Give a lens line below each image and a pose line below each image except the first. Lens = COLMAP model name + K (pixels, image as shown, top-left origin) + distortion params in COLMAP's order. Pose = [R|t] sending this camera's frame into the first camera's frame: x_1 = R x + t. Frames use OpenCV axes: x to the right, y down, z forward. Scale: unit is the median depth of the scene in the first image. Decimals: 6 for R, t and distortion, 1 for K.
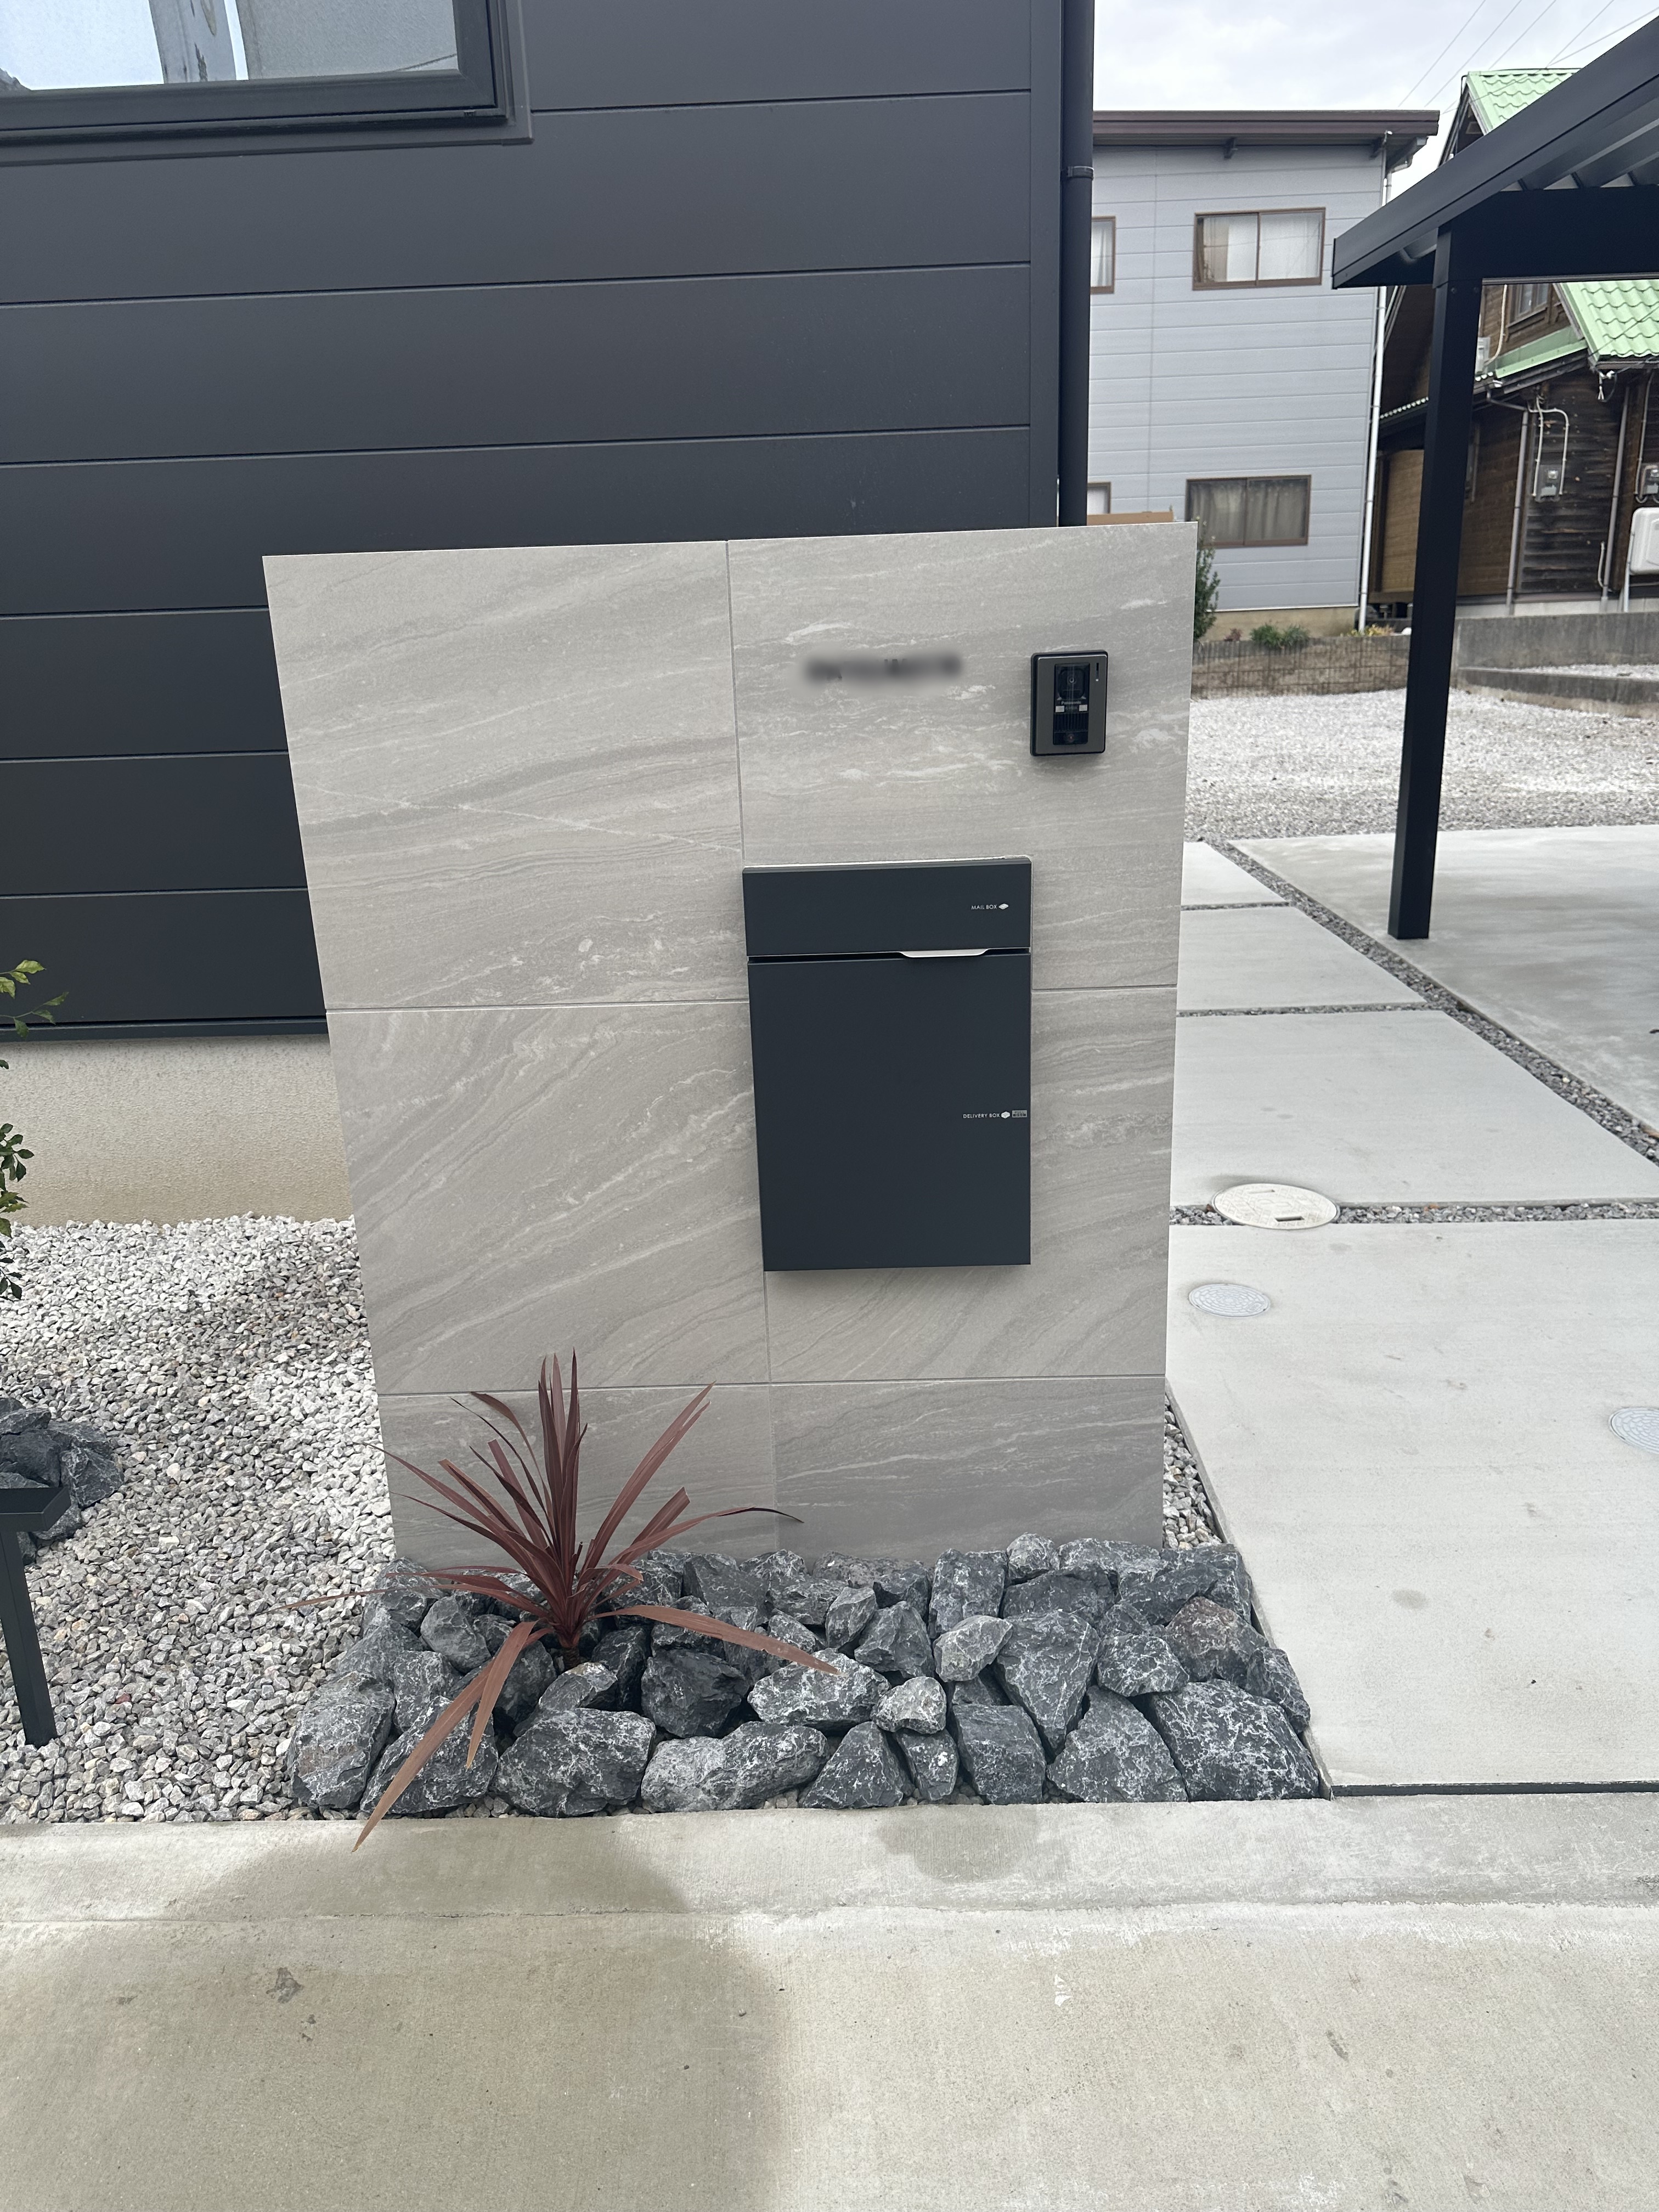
lens RADIAL K [[1563.7, 0, 822.5], [0, 1563.7, 1105.0], [0, 0, 1]] dist [0.048445, -0.057378]
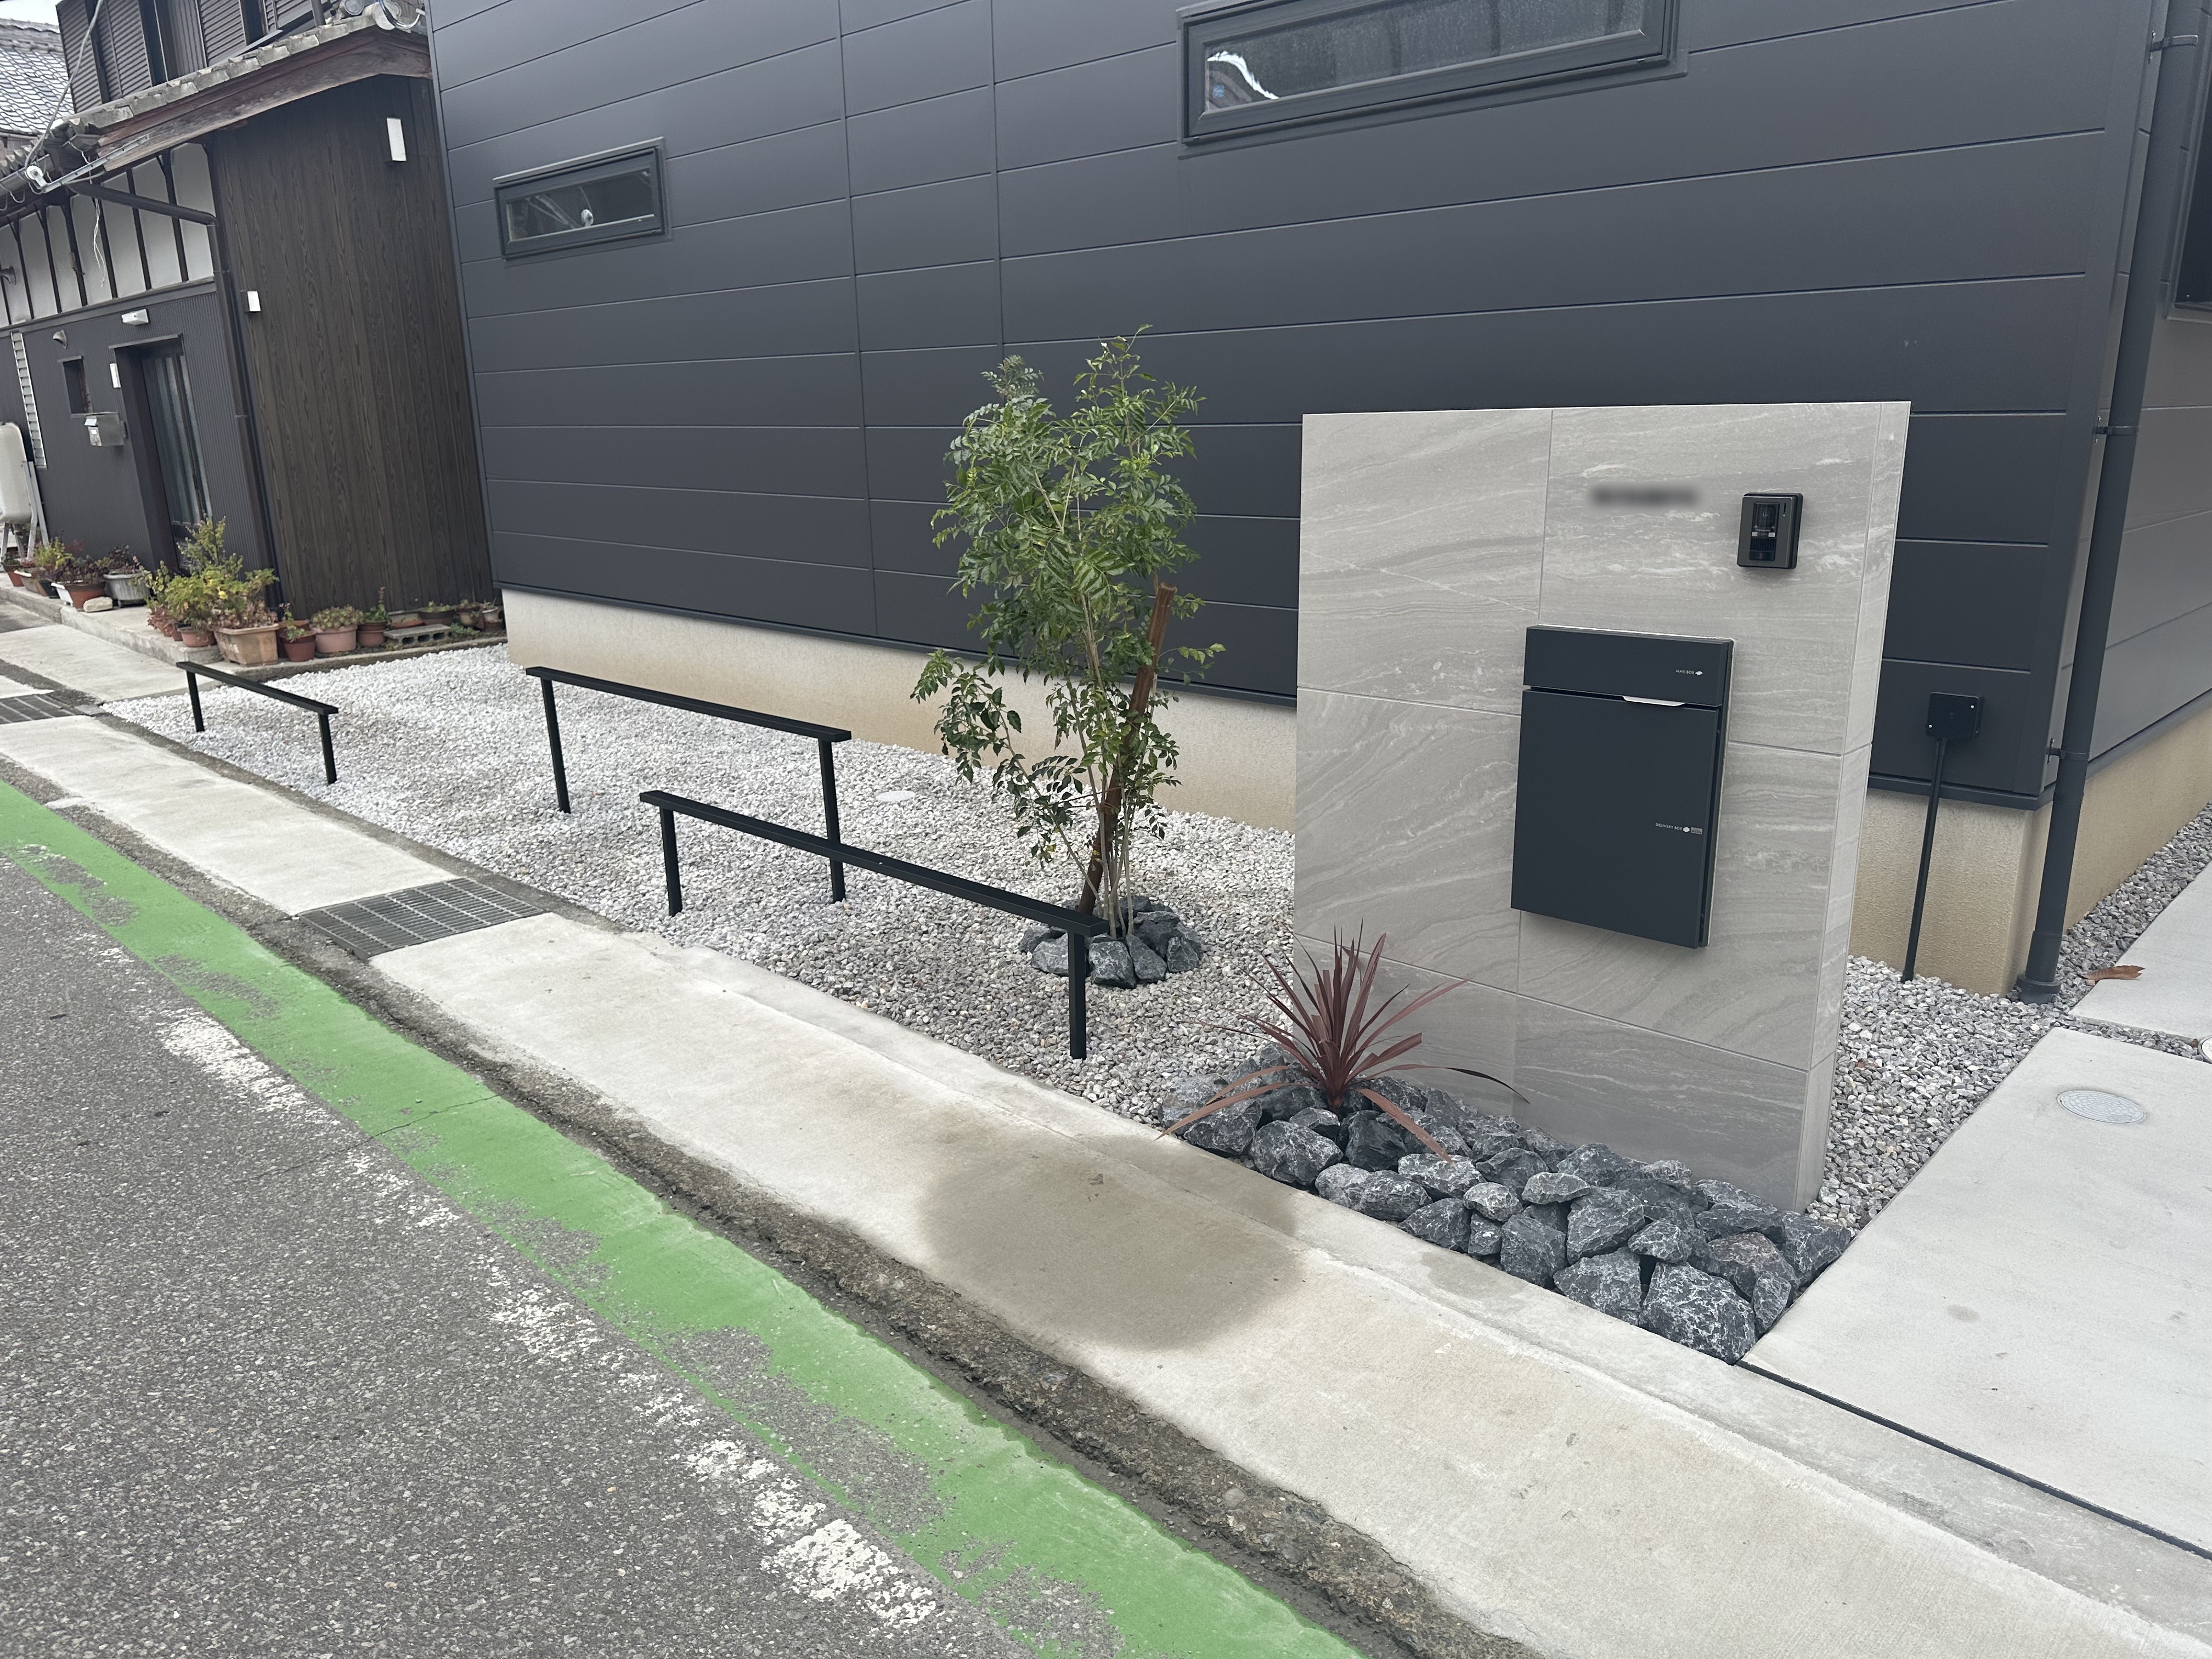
lens RADIAL K [[1563.7, 0, 1083.4], [0, 1563.7, 838.6], [0, 0, 1]] dist [0.048445, -0.057378]
pose [[0.709309, 0.199536, -0.676066, 0.647717], [-0.206810, 0.975800, 0.071021, 0.023936], [0.673877, 0.089442, 0.733410, -0.327671]]
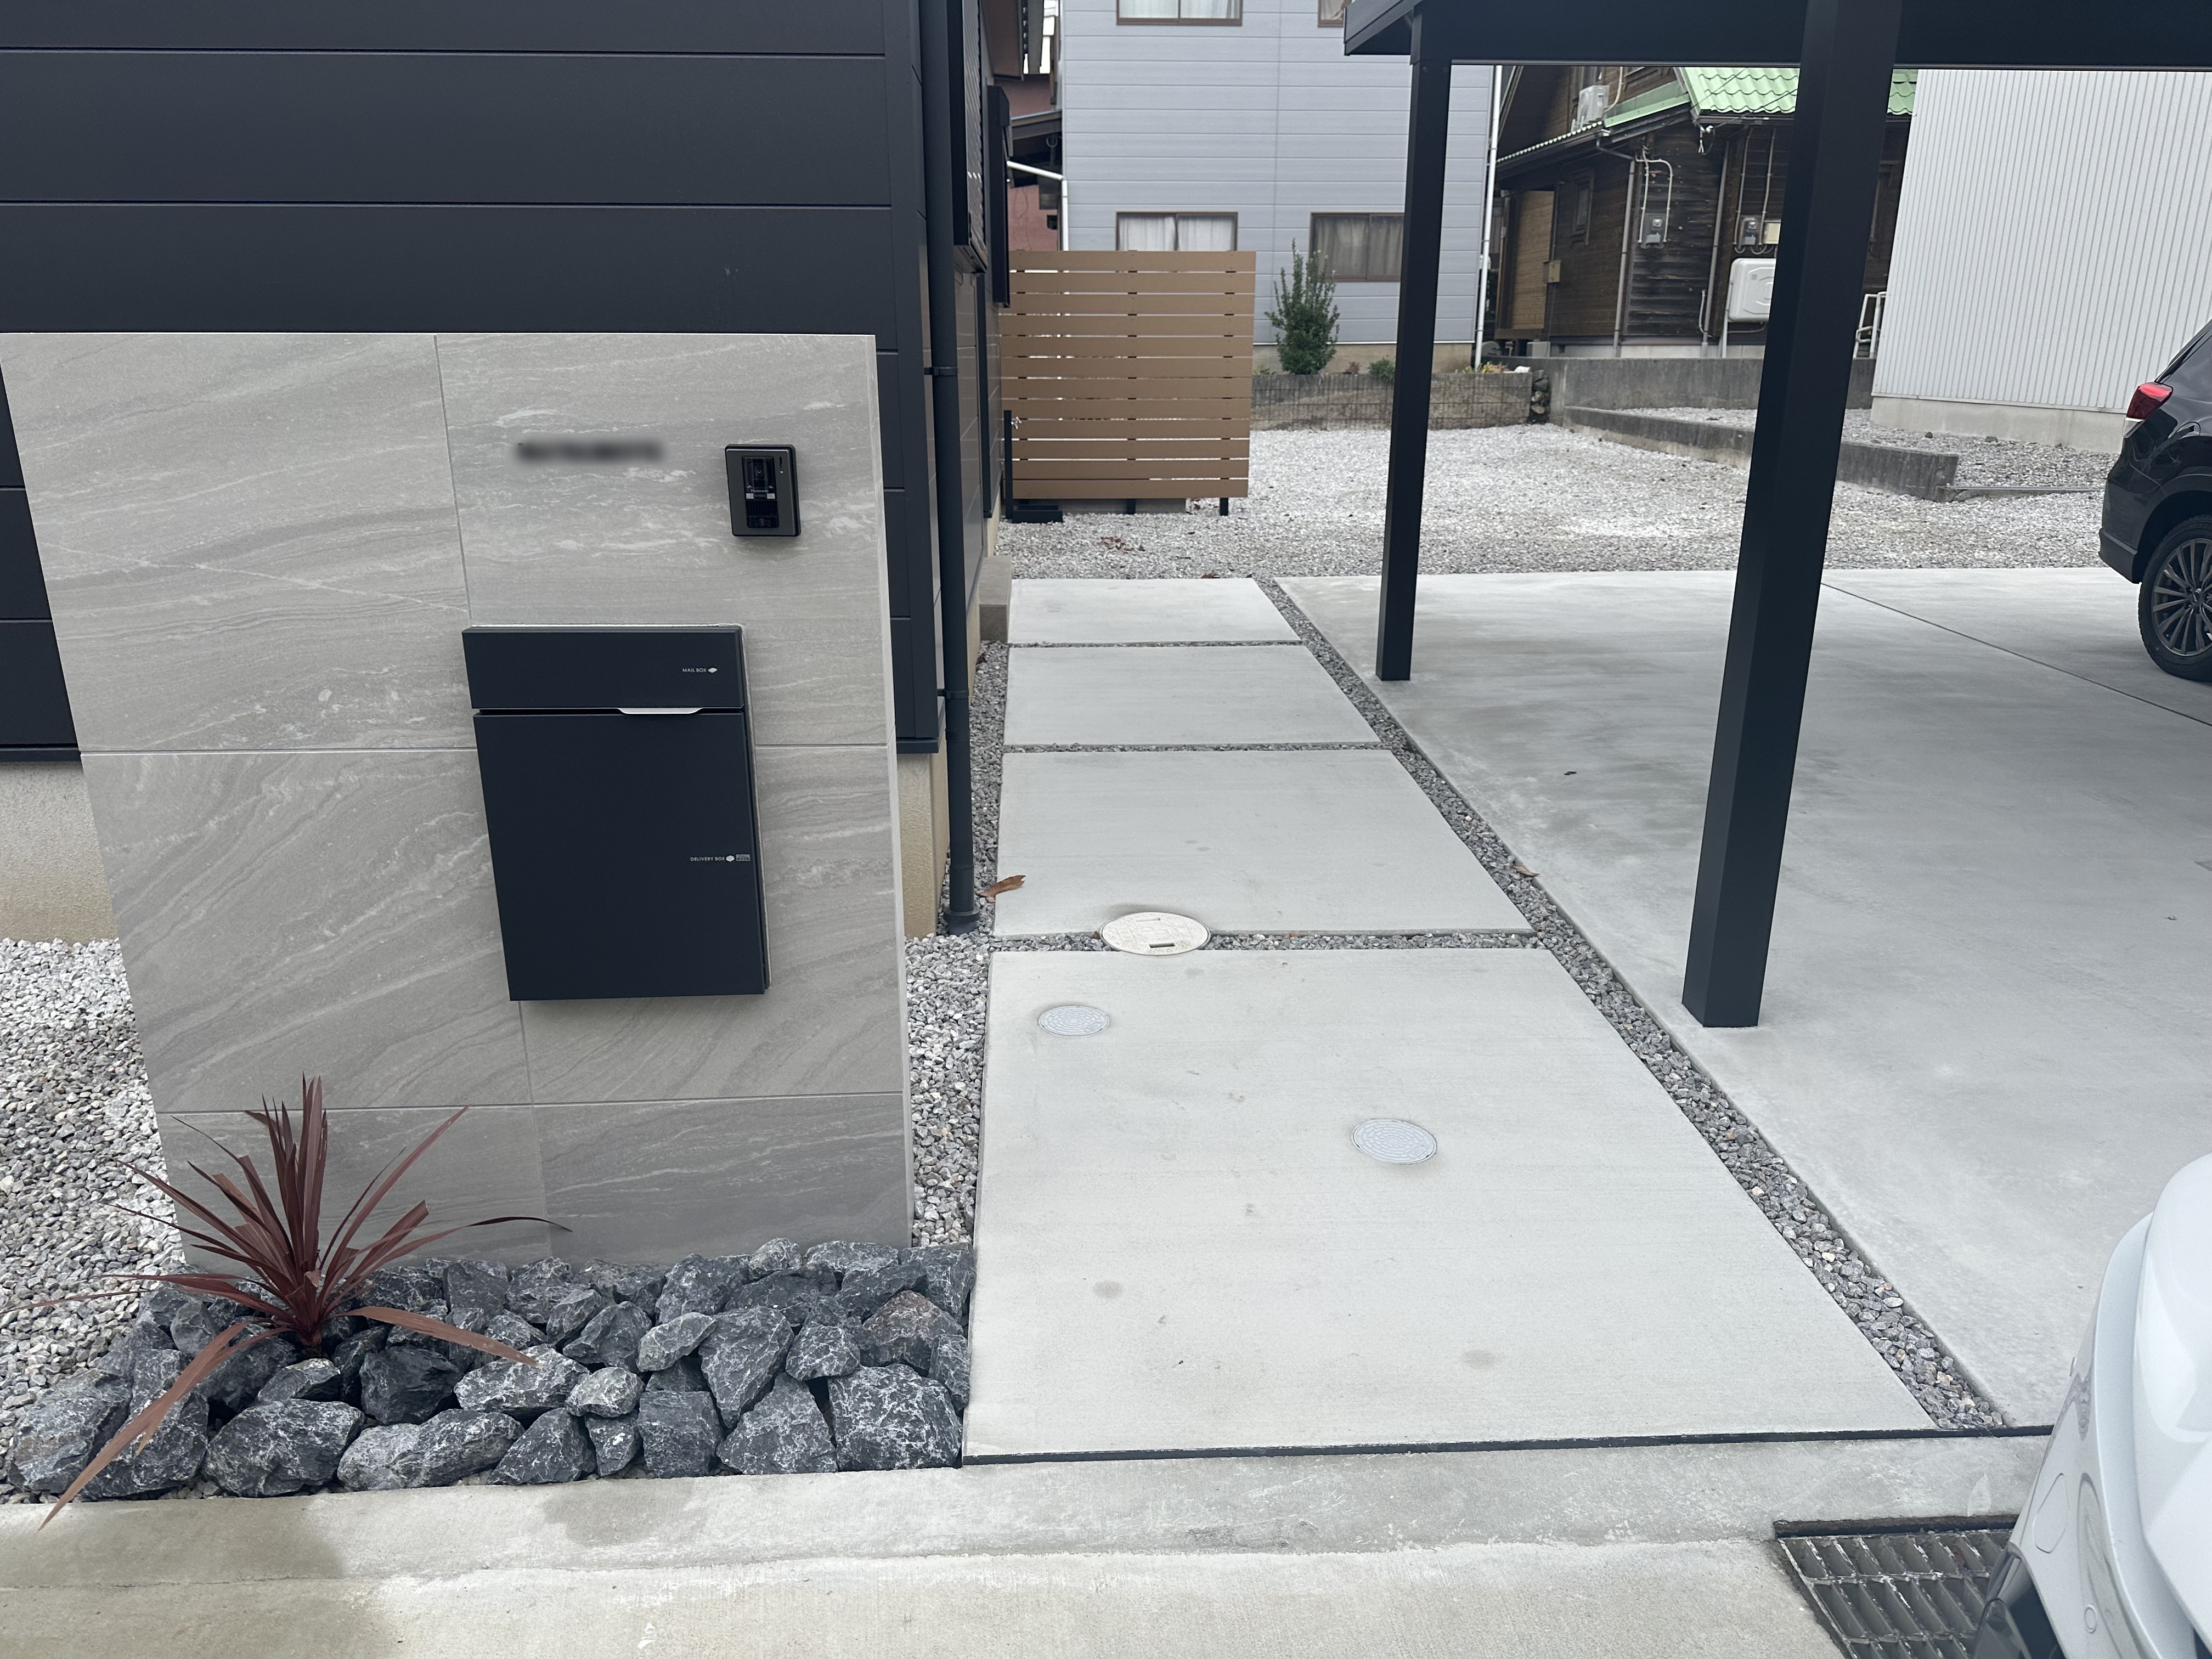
lens RADIAL K [[1563.7, 0, 1123.2], [0, 1563.7, 832.5], [0, 0, 1]] dist [0.048445, -0.057378]
pose [[0.997453, 0.013111, 0.070117, 0.309151], [-0.013887, 0.999847, 0.010594, -0.027044], [-0.069967, -0.011541, 0.997483, -0.116904]]
